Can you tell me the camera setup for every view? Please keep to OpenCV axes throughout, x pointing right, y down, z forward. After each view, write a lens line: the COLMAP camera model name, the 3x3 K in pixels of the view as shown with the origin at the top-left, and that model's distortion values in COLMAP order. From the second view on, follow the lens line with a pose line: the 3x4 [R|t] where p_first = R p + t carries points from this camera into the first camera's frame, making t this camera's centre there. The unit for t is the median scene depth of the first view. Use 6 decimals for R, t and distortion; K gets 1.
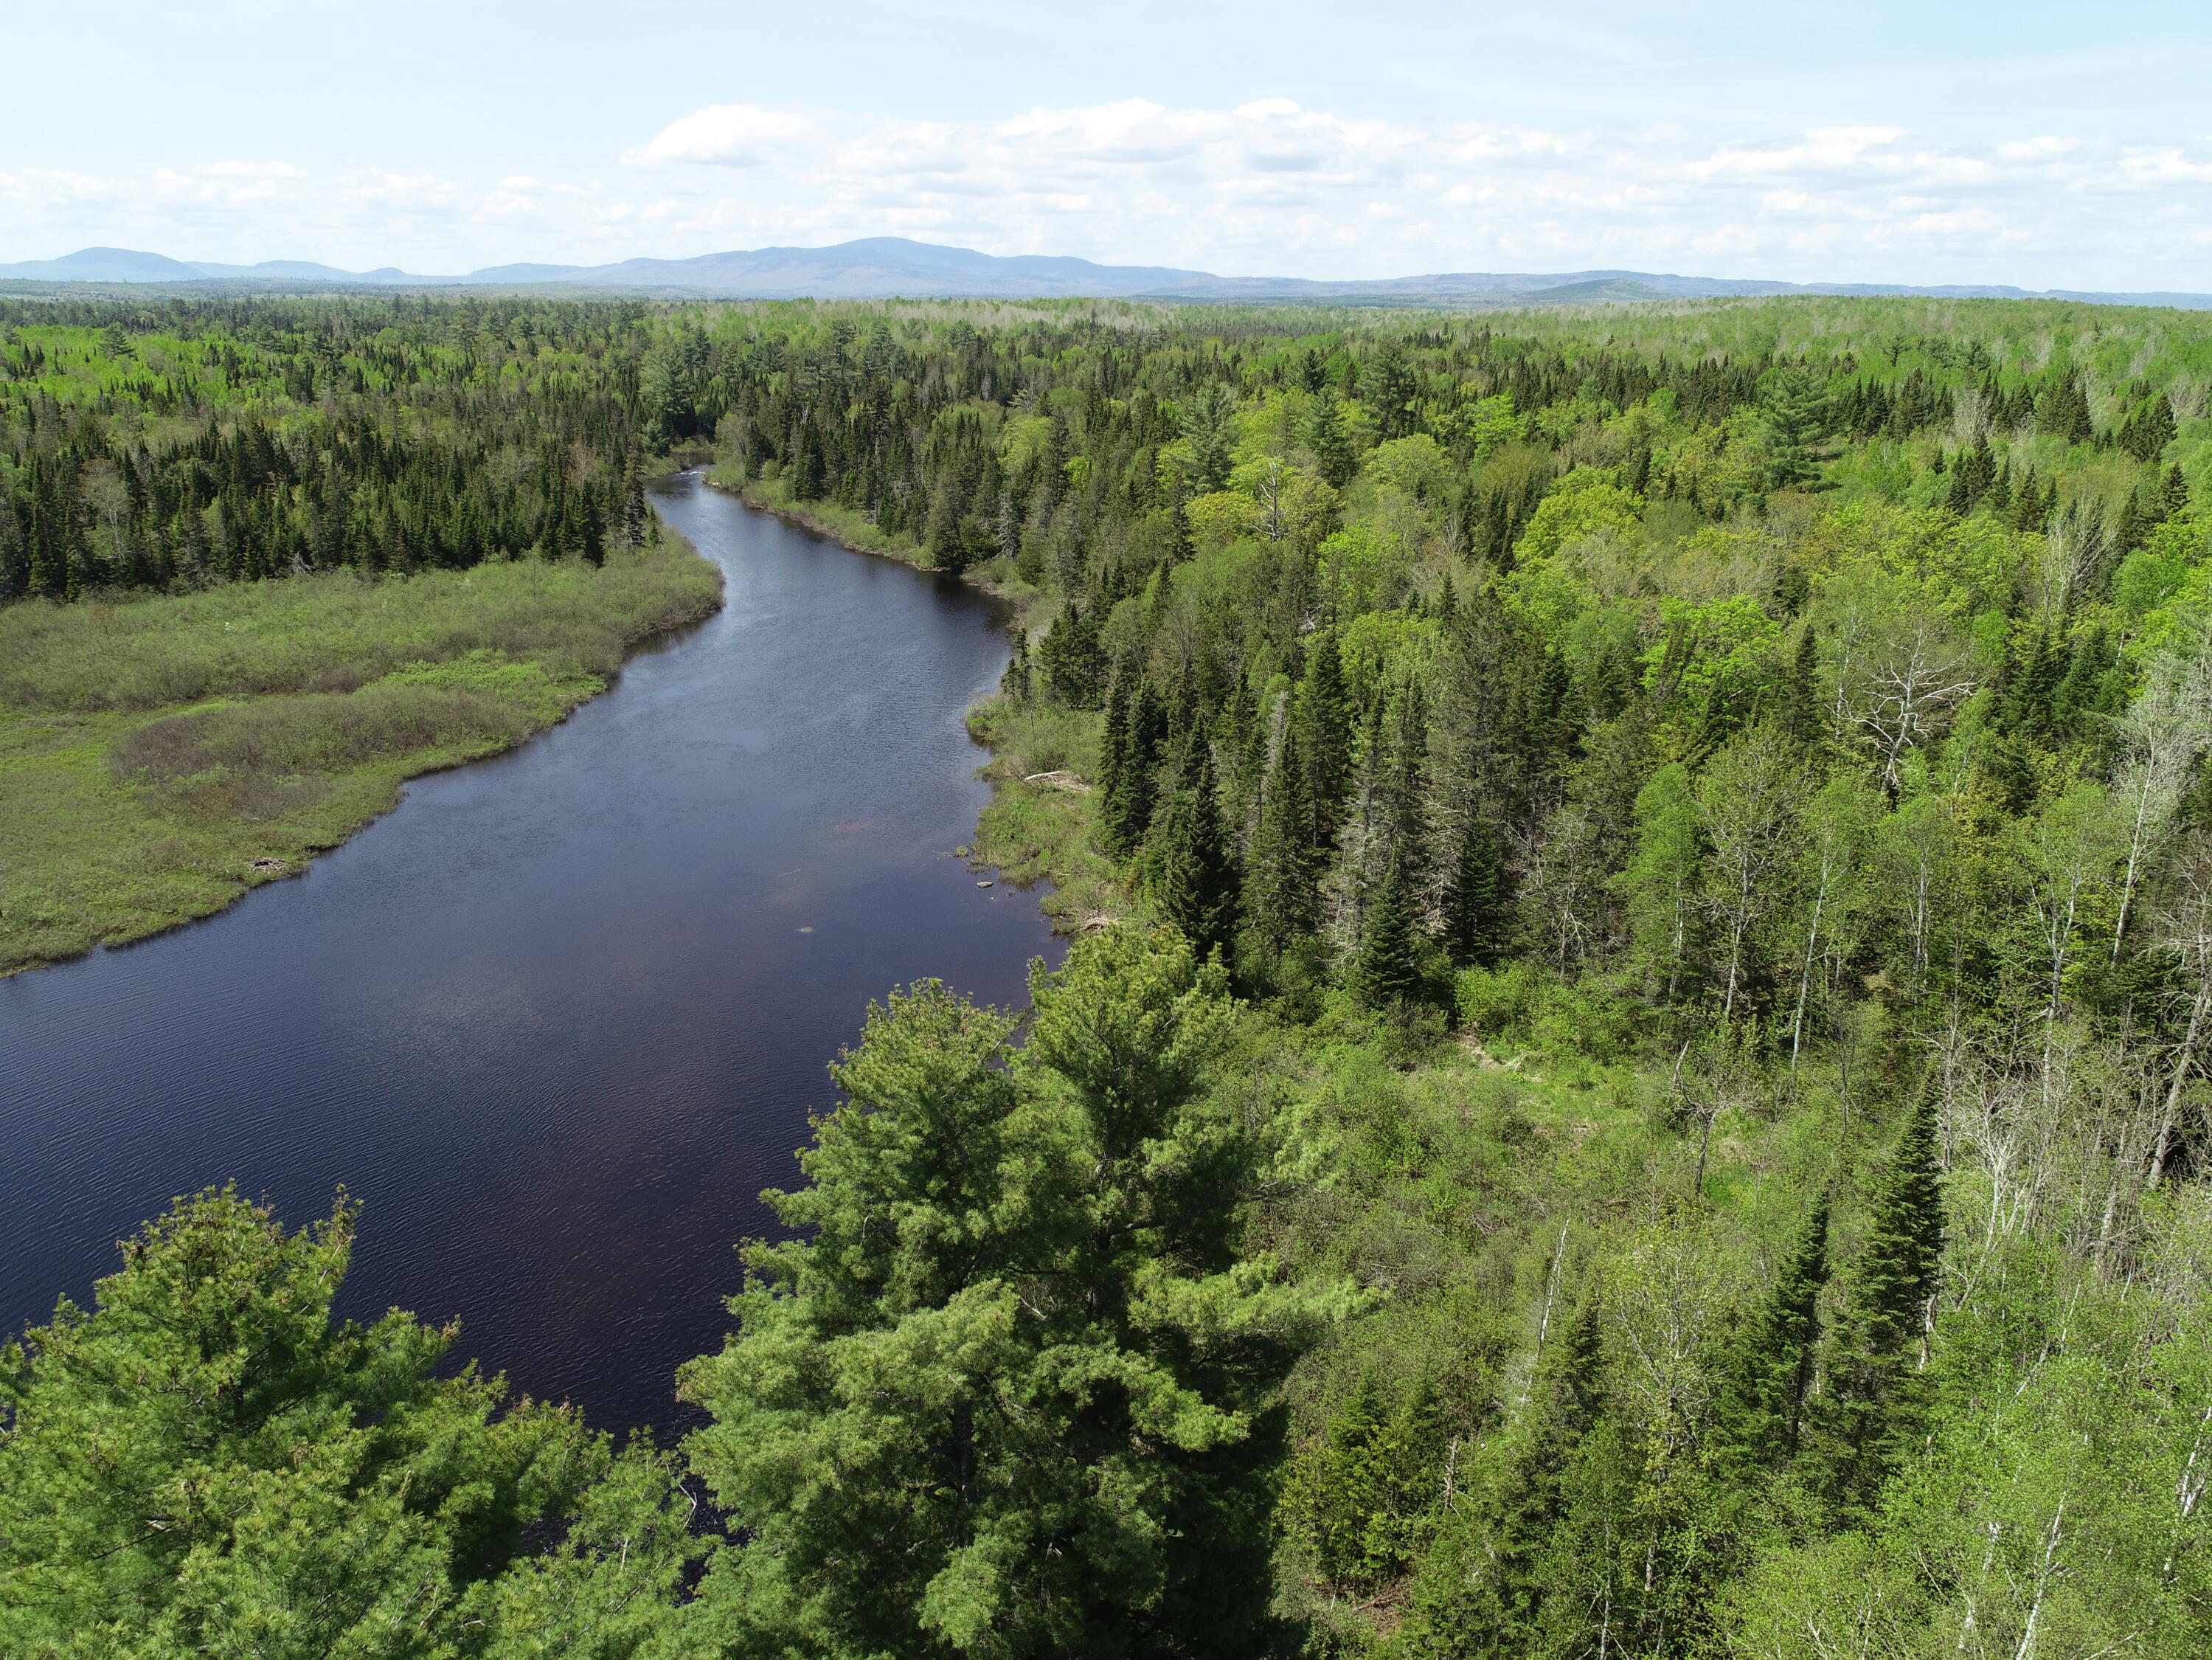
lens RADIAL K [[1674.8, 0, 1110.5], [0, 1674.8, 830.3], [0, 0, 1]] dist [0.004049, -0.004773]
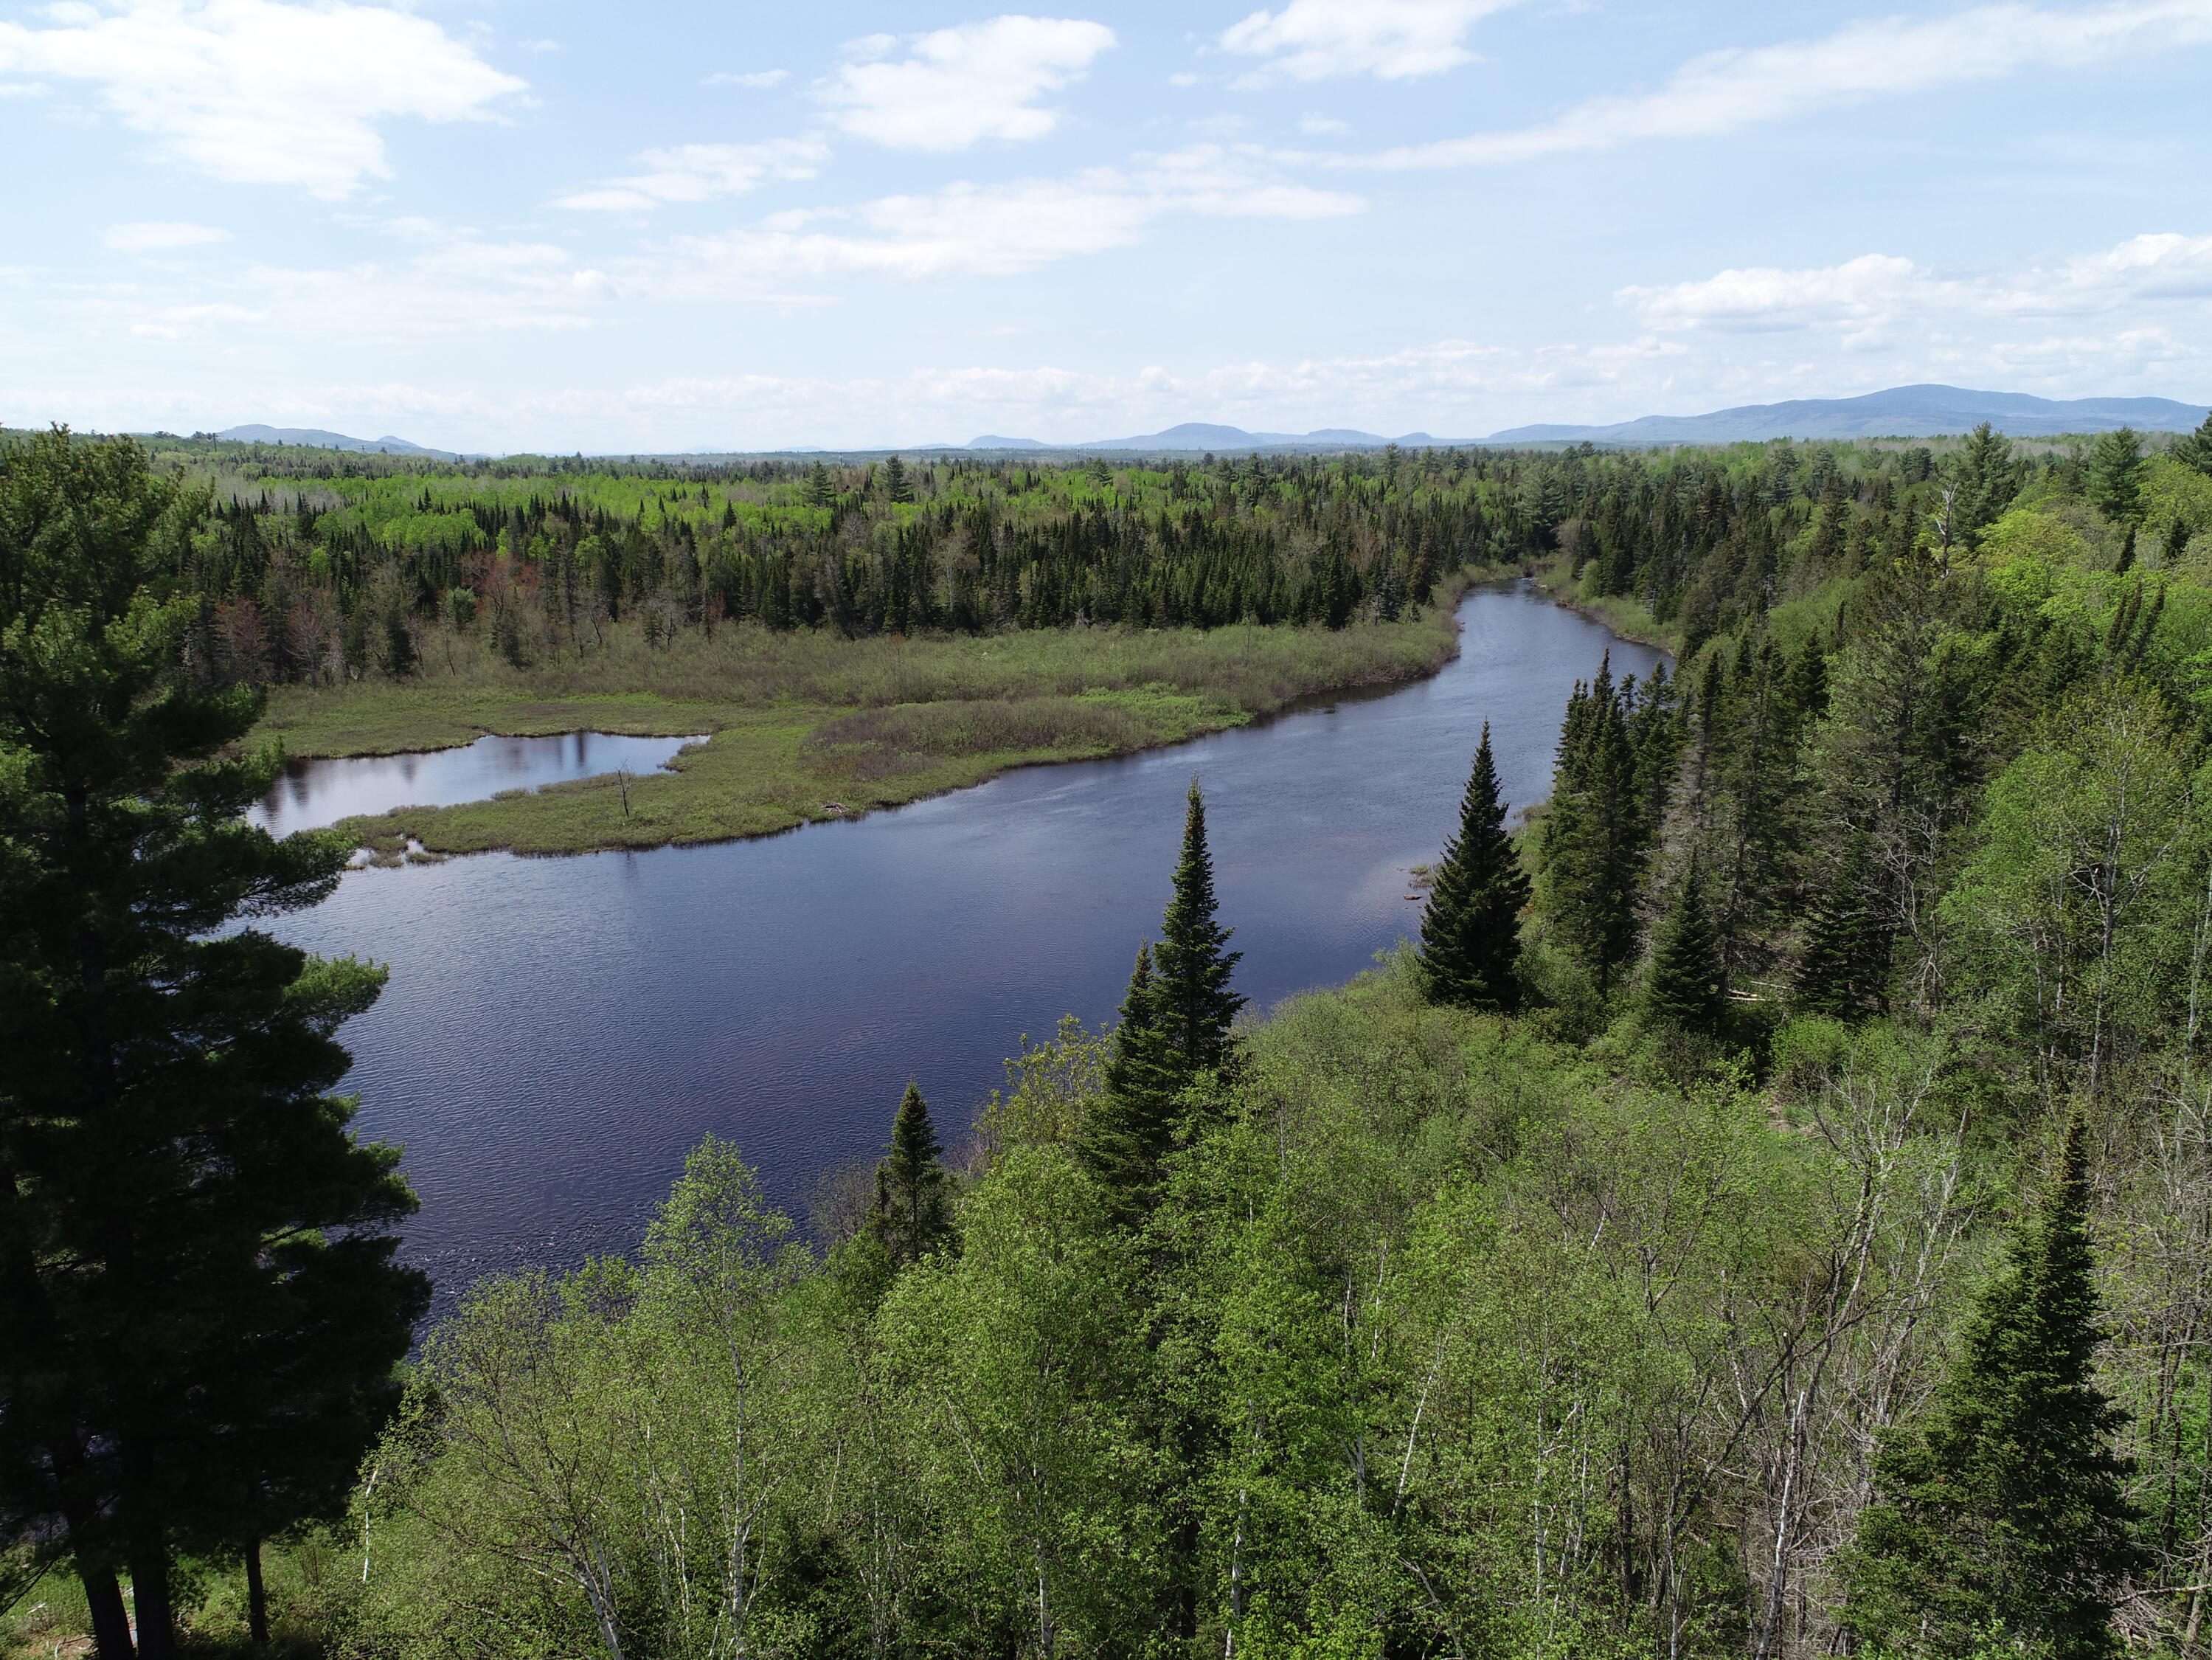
lens RADIAL K [[1674.8, 0, 1116.1], [0, 1674.8, 830.9], [0, 0, 1]] dist [0.004049, -0.004773]
pose [[0.844976, 0.095747, -0.526164, 0.174420], [-0.141590, 0.988787, -0.047451, 0.040998], [0.515721, 0.114595, 0.849058, 0.077561]]
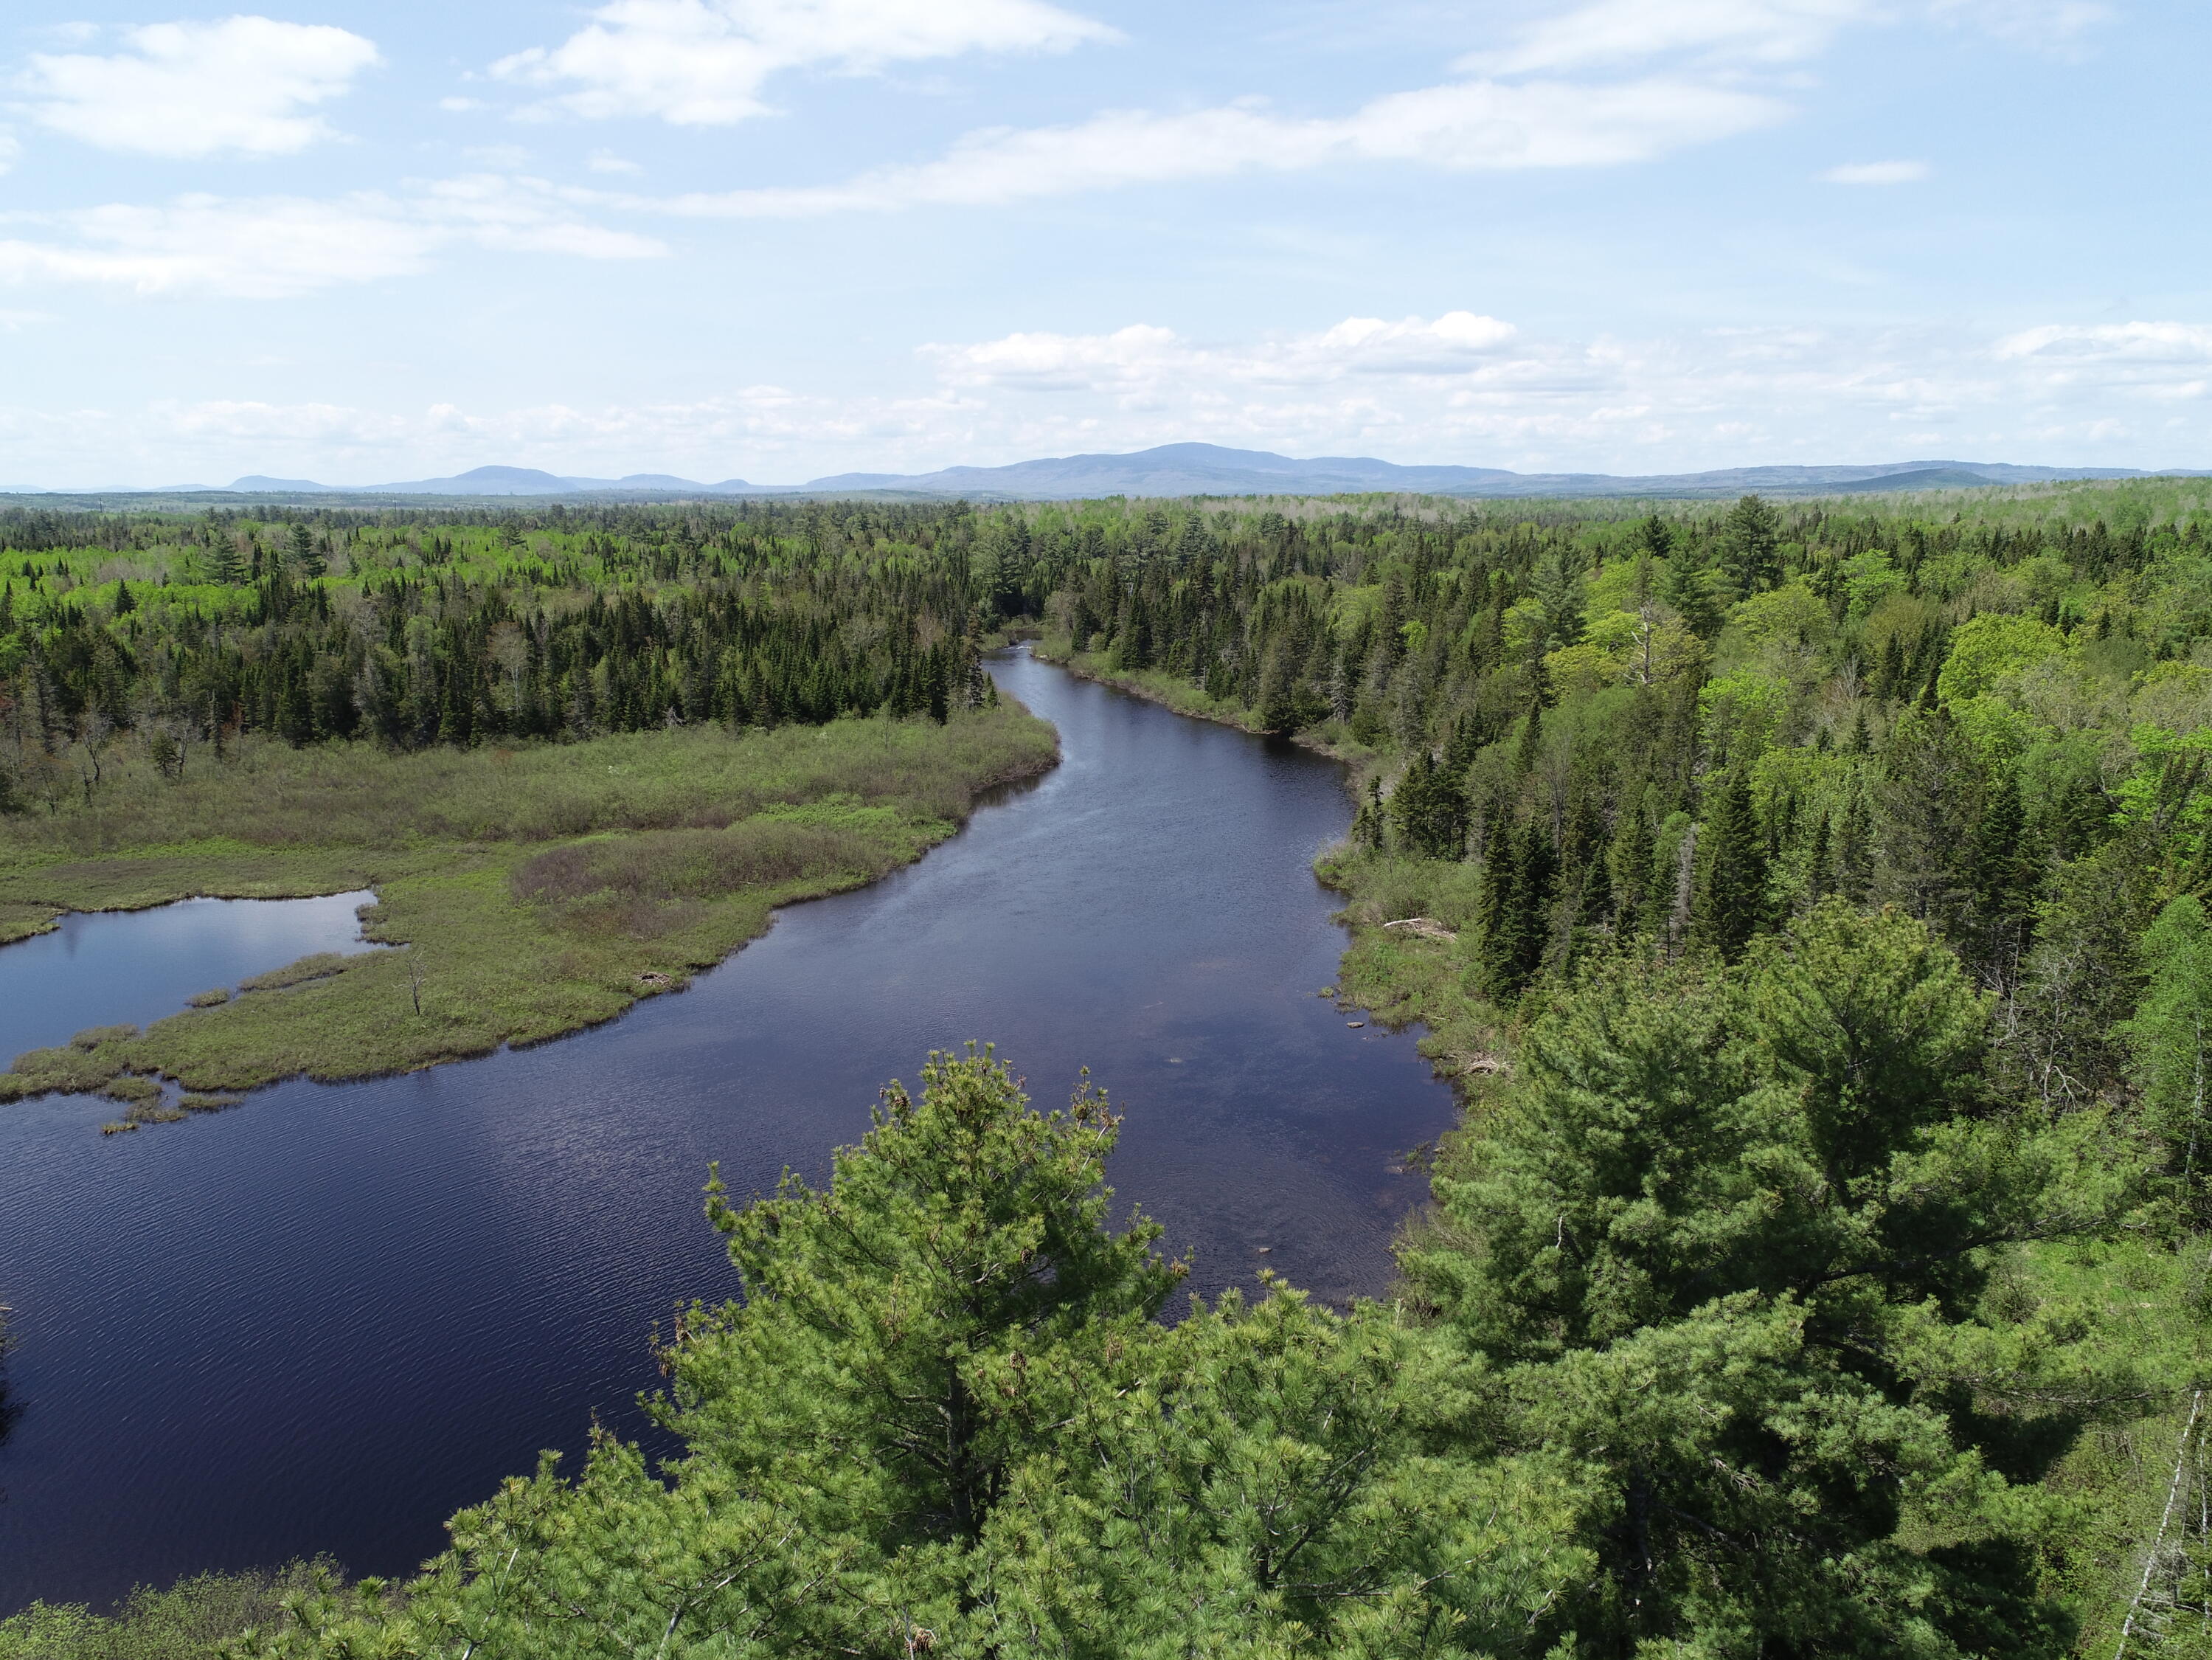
lens RADIAL K [[1674.8, 0, 1109.3], [0, 1674.8, 828.5], [0, 0, 1]] dist [0.004049, -0.004773]
pose [[0.985115, 0.019238, -0.170819, -0.033721], [-0.038485, 0.993176, -0.110092, 0.020479], [0.167536, 0.115027, 0.979133, 0.017635]]
